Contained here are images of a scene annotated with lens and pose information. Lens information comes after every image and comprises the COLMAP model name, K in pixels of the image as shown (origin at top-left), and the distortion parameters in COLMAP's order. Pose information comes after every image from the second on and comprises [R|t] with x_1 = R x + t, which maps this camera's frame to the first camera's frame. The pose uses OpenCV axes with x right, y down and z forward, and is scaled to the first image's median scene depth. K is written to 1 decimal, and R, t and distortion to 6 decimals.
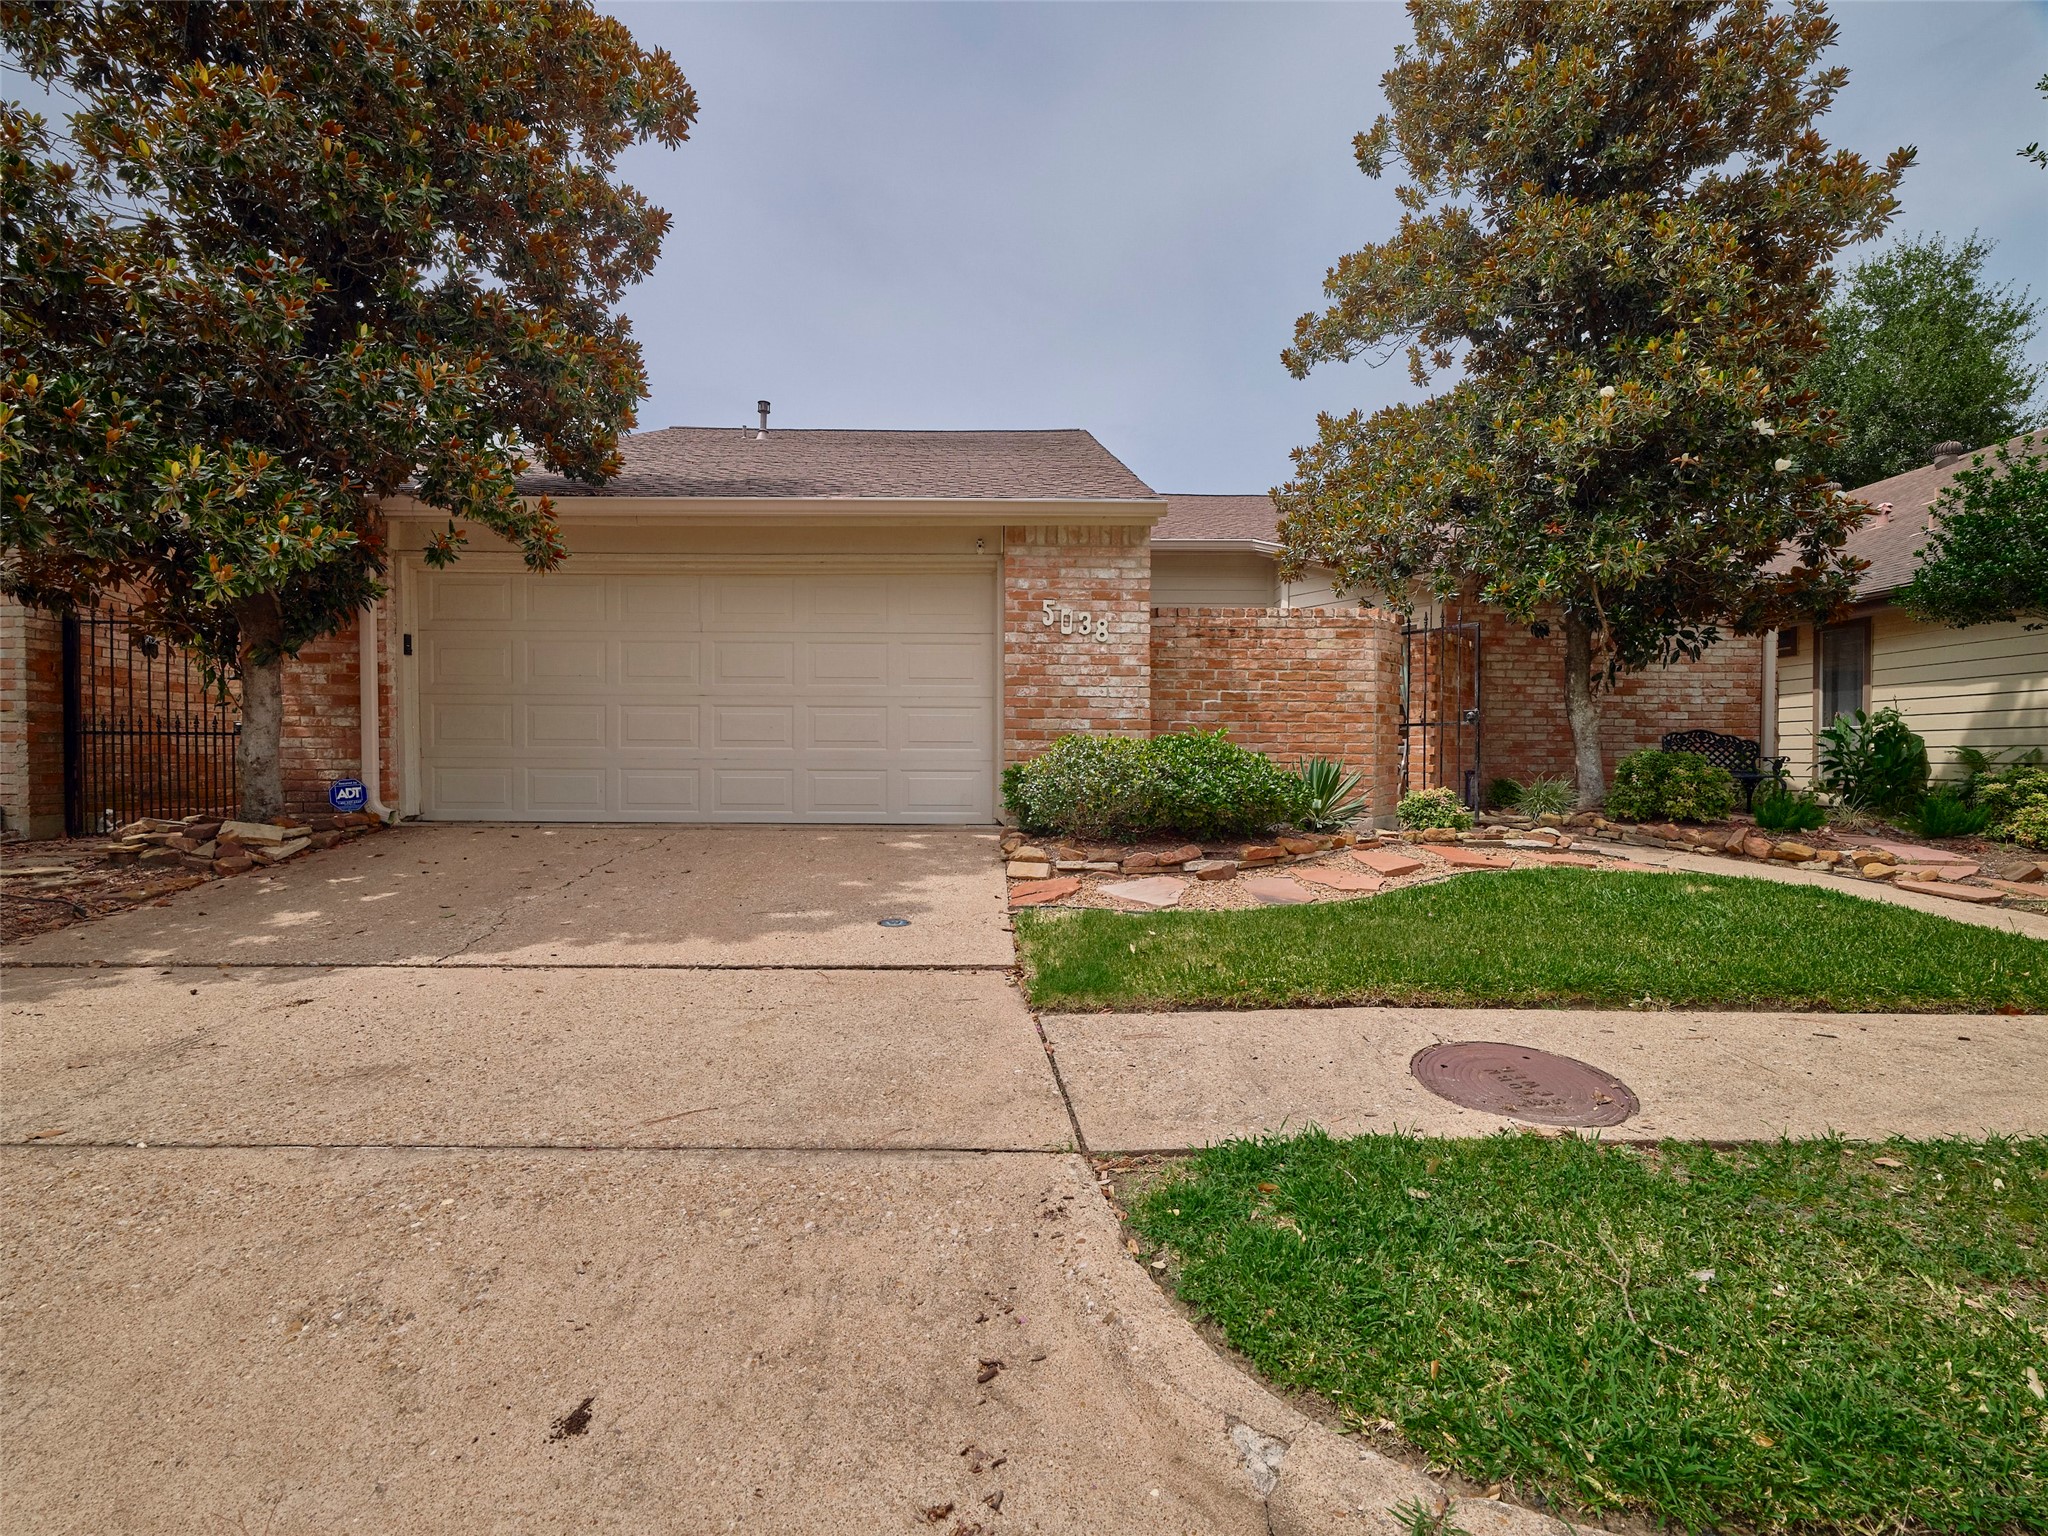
lens RADIAL K [[948.3, 0, 1018.0], [0, 948.3, 766.4], [0, 0, 1]] dist [-0.004621, -0.000359]
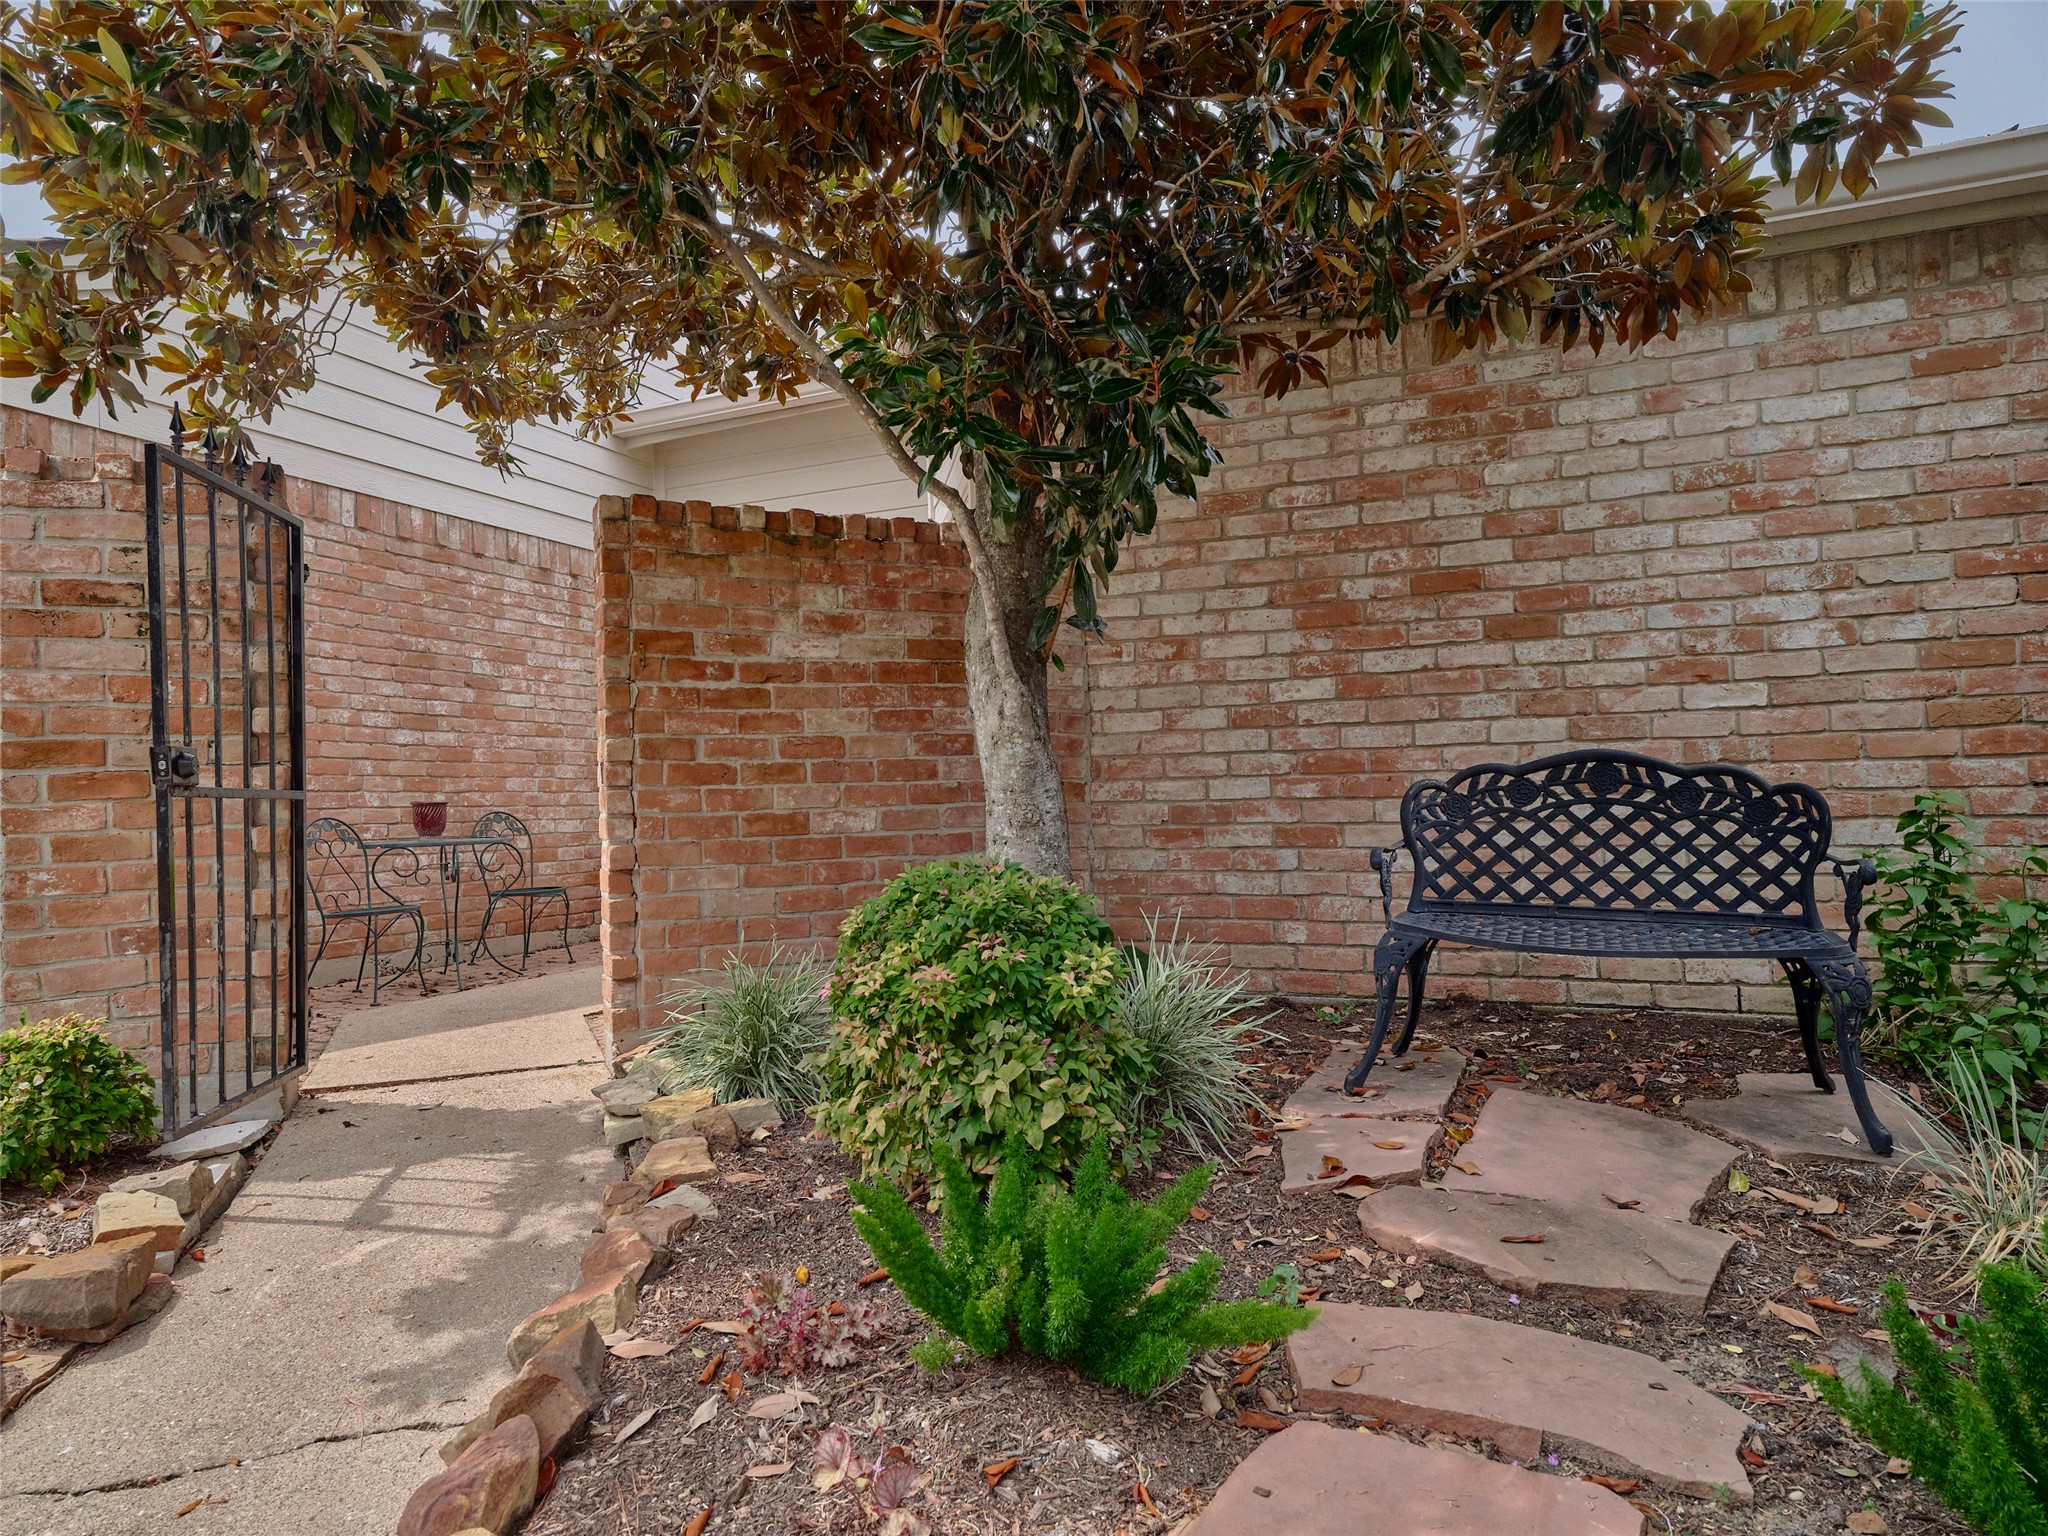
lens RADIAL K [[1249.3, 0, 1023.5], [0, 1249.3, 767.6], [0, 0, 1]] dist [-0.002608, -0.000383]
pose [[0.914361, -0.040862, -0.402832, 0.654831], [0.025870, 0.998758, -0.042591, -0.021869], [0.404072, 0.028522, 0.914282, 0.574160]]
